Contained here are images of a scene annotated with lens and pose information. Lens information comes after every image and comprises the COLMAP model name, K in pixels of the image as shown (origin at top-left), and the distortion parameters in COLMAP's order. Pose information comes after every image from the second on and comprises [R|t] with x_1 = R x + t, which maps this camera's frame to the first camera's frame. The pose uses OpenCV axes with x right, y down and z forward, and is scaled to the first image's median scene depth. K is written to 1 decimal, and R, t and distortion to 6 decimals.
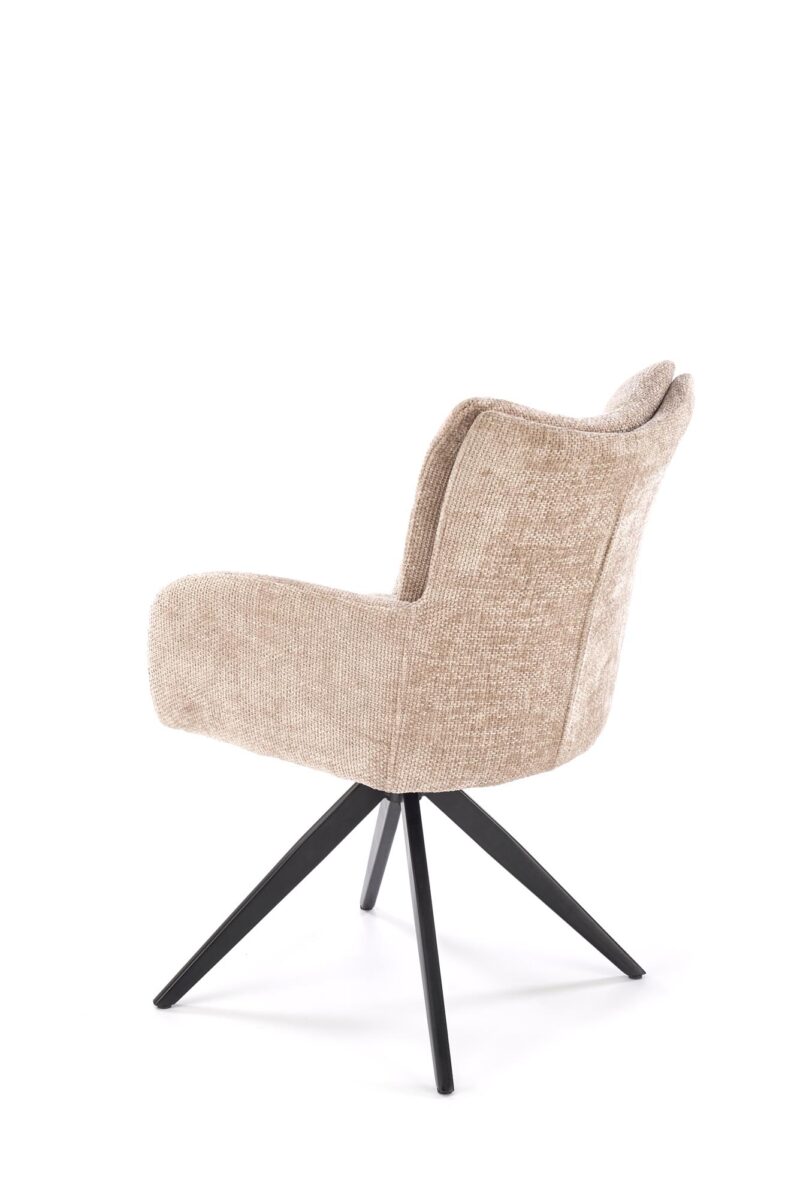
lens RADIAL K [[2409.0, 0, 400.0], [0, 2409.0, 599.5], [0, 0, 1]] dist [0.000050, -0.026261]
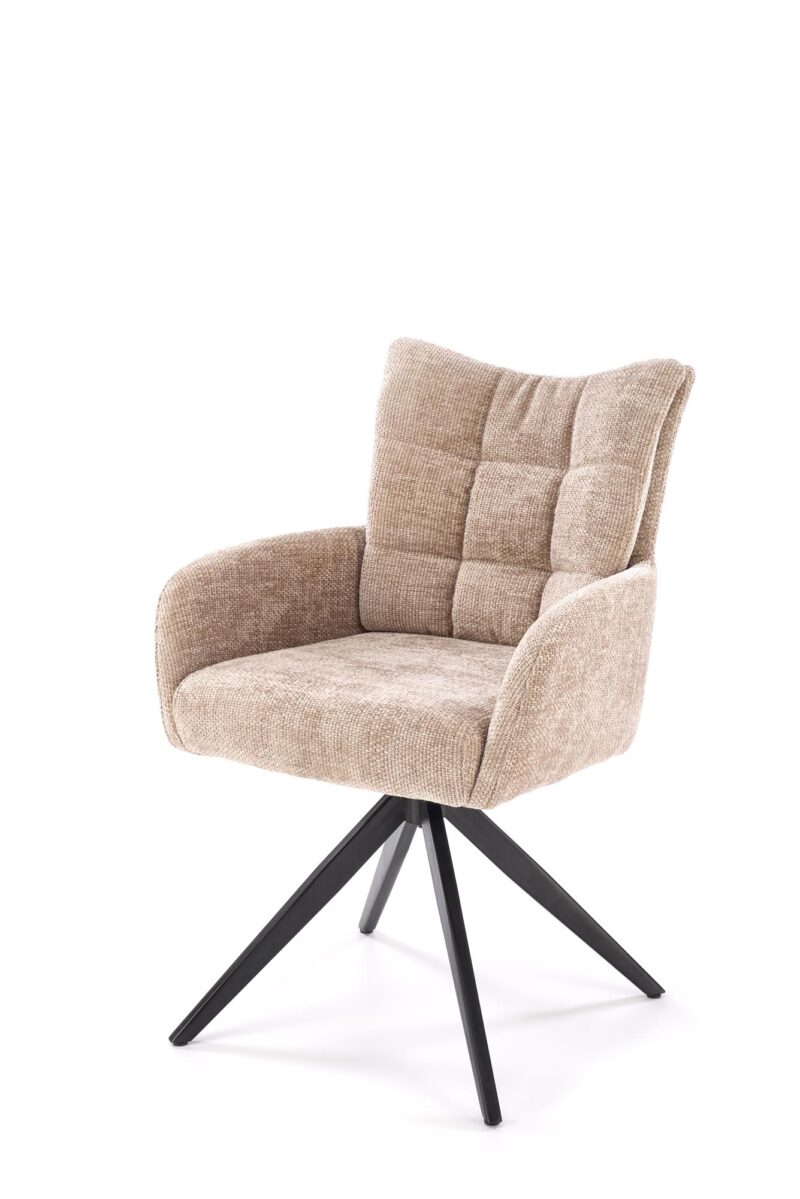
lens RADIAL K [[2409.0, 0, 400.0], [0, 2409.0, 599.5], [0, 0, 1]] dist [0.000050, -0.026261]
pose [[-0.090645, -0.223926, 0.970382, -0.999718], [0.224170, 0.944799, 0.238963, -0.256222], [-0.970325, 0.239191, -0.035444, 1.111963]]
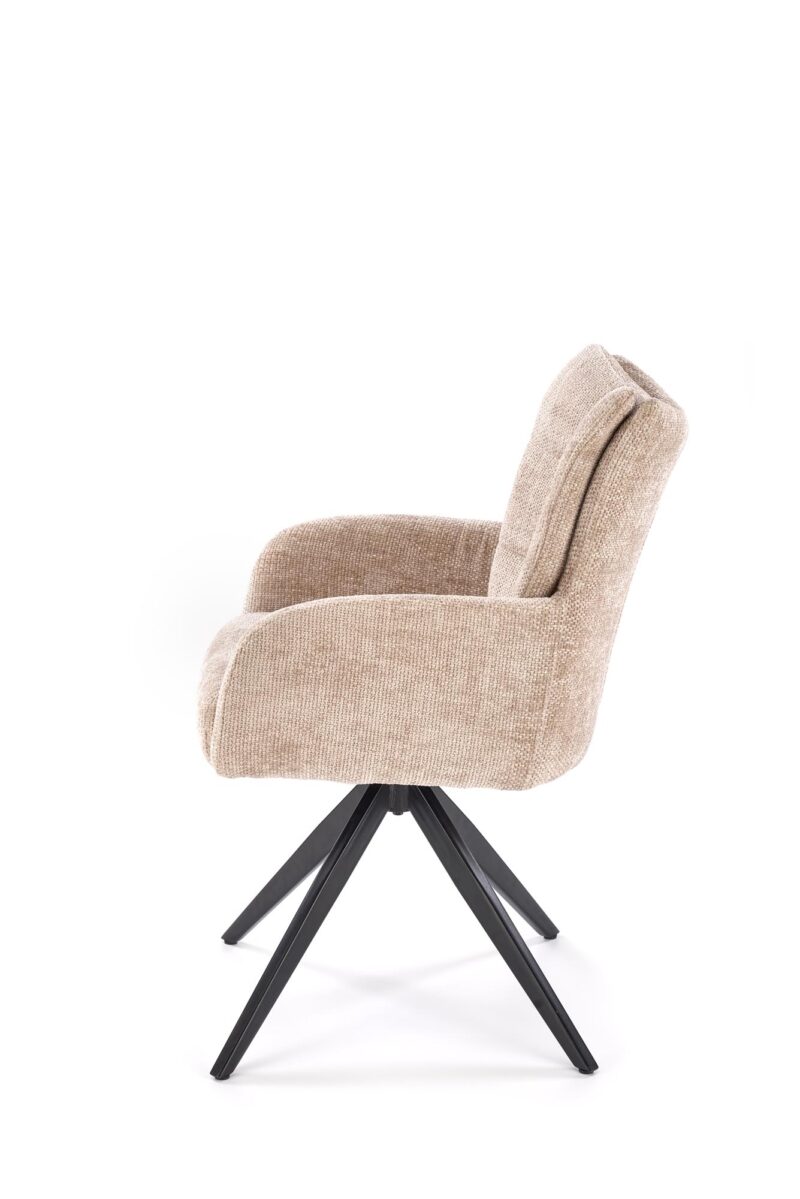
lens RADIAL K [[2409.0, 0, 400.0], [0, 2409.0, 599.5], [0, 0, 1]] dist [0.000050, -0.026261]
pose [[0.773997, -0.142178, 0.617020, -0.648019], [0.140767, 0.988716, 0.051247, -0.056915], [-0.617343, 0.047191, 0.785277, 0.238001]]
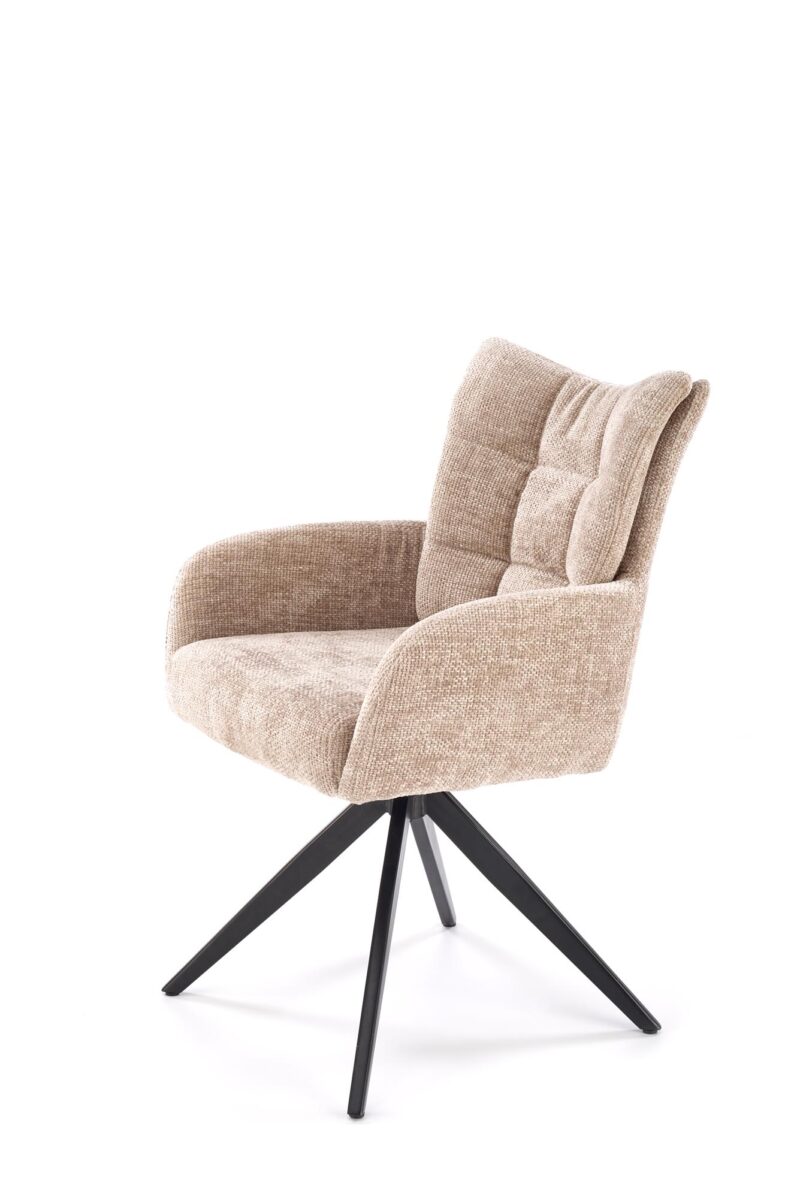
lens RADIAL K [[2409.0, 0, 400.0], [0, 2409.0, 599.5], [0, 0, 1]] dist [0.000050, -0.026261]
pose [[0.335333, -0.210418, 0.918301, -0.953972], [0.210319, 0.966859, 0.144743, -0.156369], [-0.918323, 0.144599, 0.368474, 0.686083]]
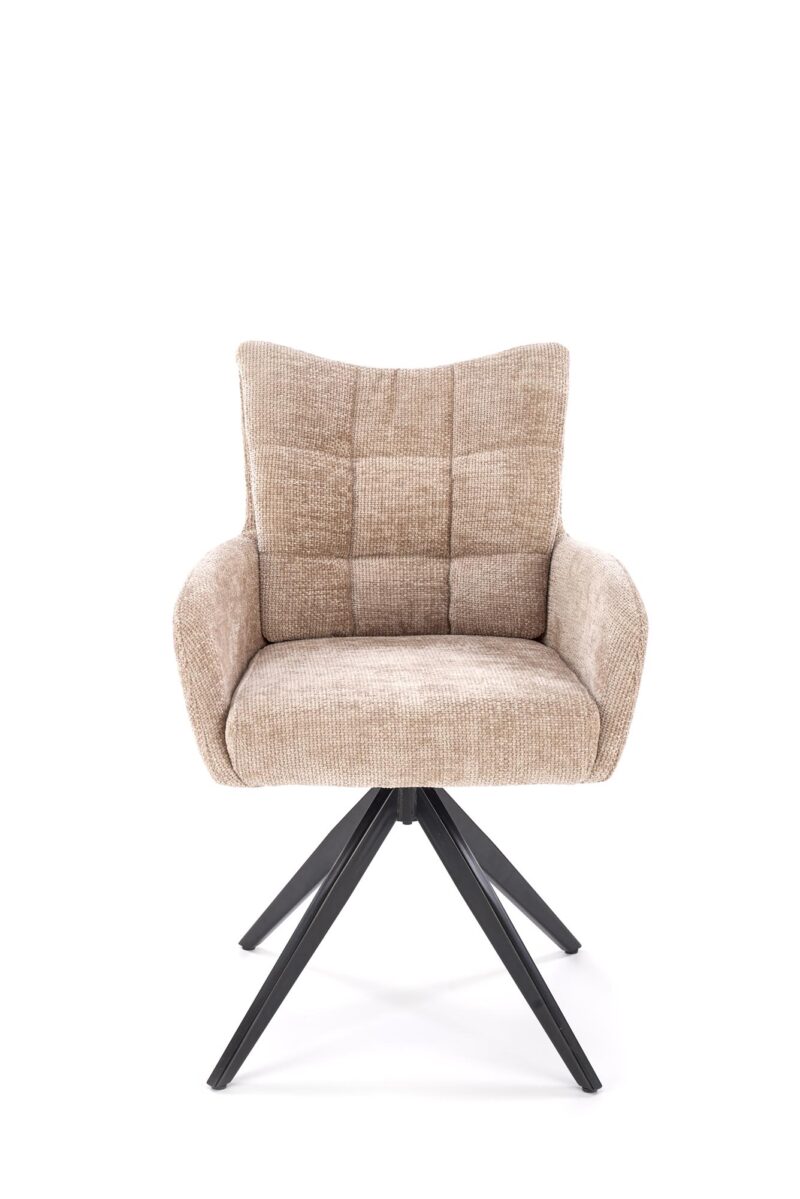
lens RADIAL K [[2409.0, 0, 400.0], [0, 2409.0, 599.5], [0, 0, 1]] dist [0.000050, -0.026261]
pose [[-0.673114, -0.172005, 0.719258, -0.740258], [0.156813, 0.917264, 0.366110, -0.386139], [-0.722722, 0.359222, -0.590451, 1.681710]]
